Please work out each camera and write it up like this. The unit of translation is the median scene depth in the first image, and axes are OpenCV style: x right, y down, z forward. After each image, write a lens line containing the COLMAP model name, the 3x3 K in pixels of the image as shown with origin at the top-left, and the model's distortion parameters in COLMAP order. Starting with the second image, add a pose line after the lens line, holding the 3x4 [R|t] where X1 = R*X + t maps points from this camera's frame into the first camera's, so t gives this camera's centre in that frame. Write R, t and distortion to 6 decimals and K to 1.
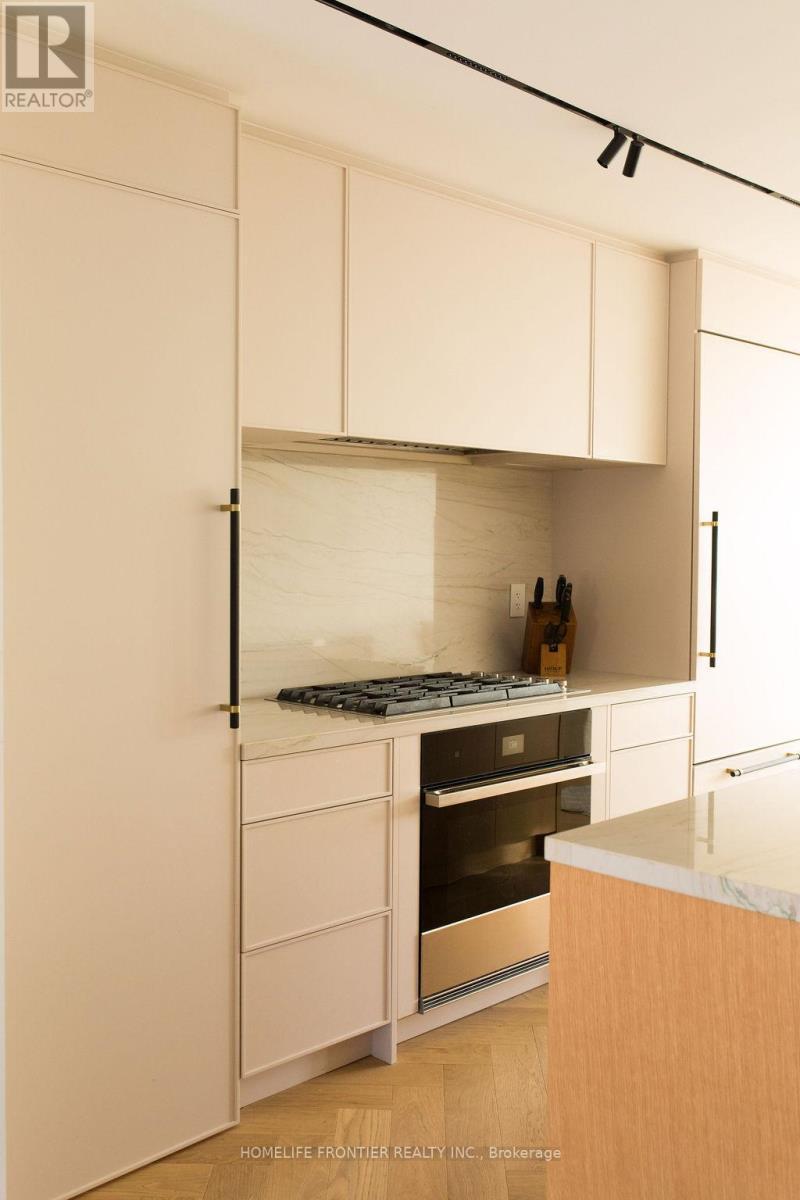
lens RADIAL K [[1148.5, 0, 407.0], [0, 1148.5, 598.1], [0, 0, 1]] dist [-0.006536, 0.000000]
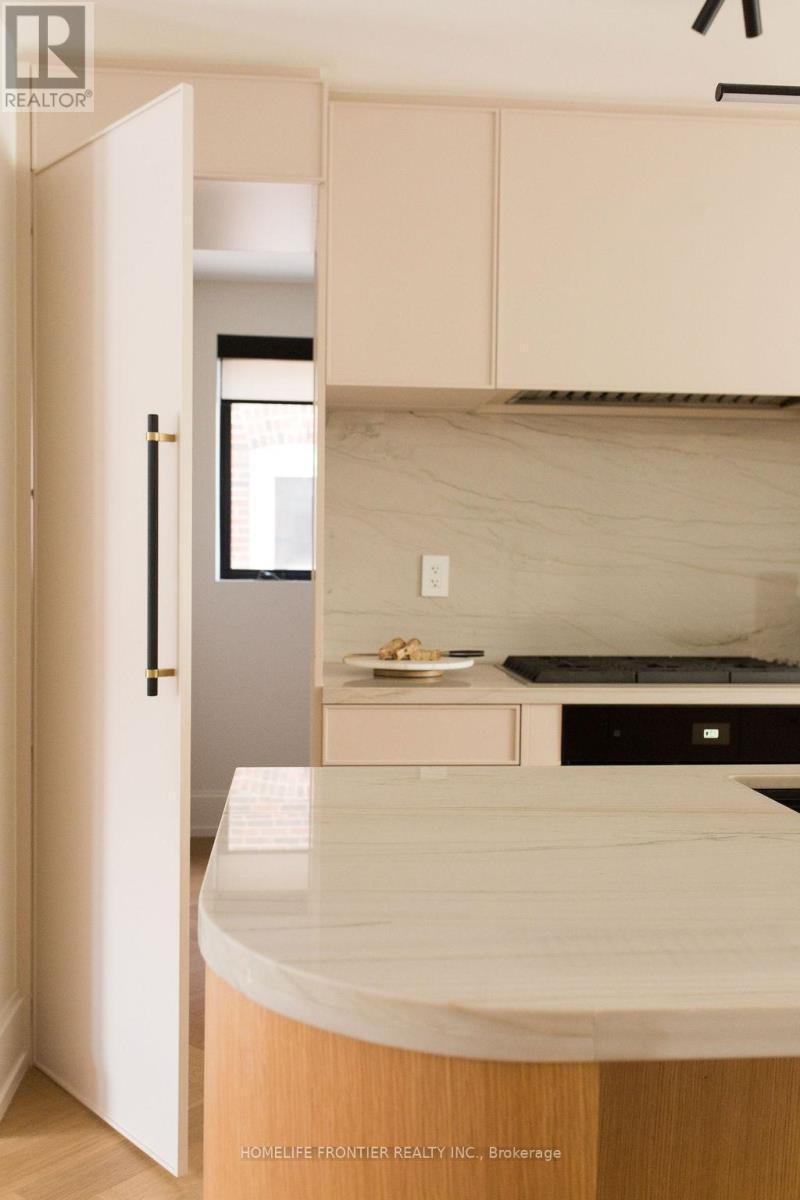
lens RADIAL K [[1148.5, 0, 400.7], [0, 1148.5, 611.1], [0, 0, 1]] dist [-0.006536, 0.000000]
pose [[0.782855, 0.029956, -0.621483, 0.470751], [-0.032600, 0.999443, 0.007110, 0.040166], [0.621350, 0.014694, 0.783396, 0.192645]]
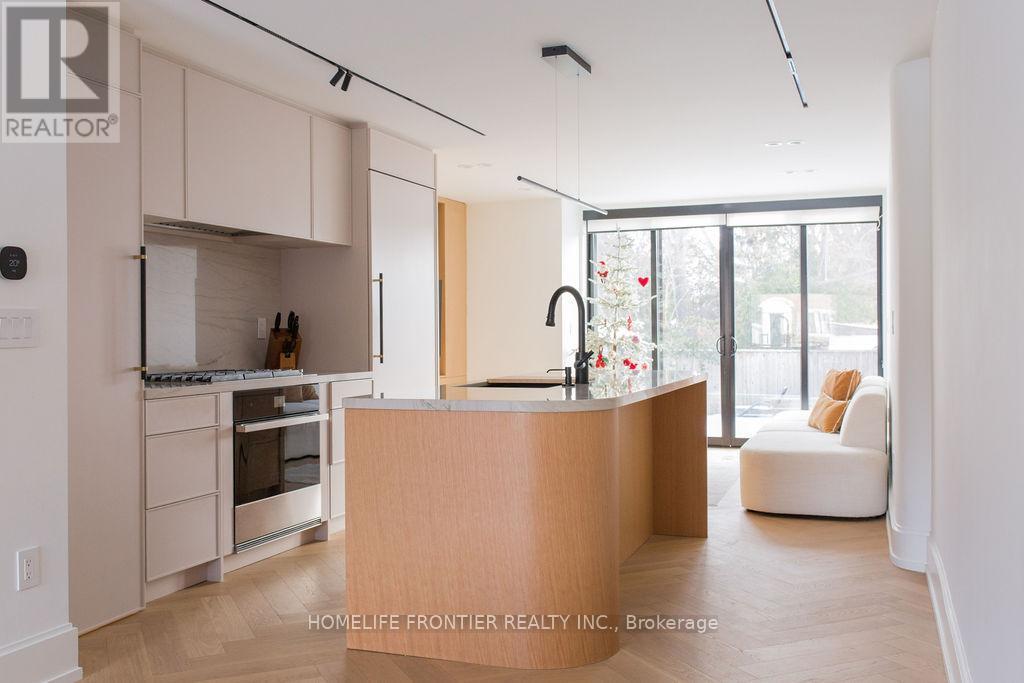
lens RADIAL K [[980.0, 0, 514.5], [0, 980.0, 338.1], [0, 0, 1]] dist [-0.006536, 0.000000]
pose [[0.901943, -0.014749, 0.431603, -0.238093], [0.032358, 0.998915, -0.033485, 0.098237], [-0.430641, 0.044168, 0.901442, -0.523320]]
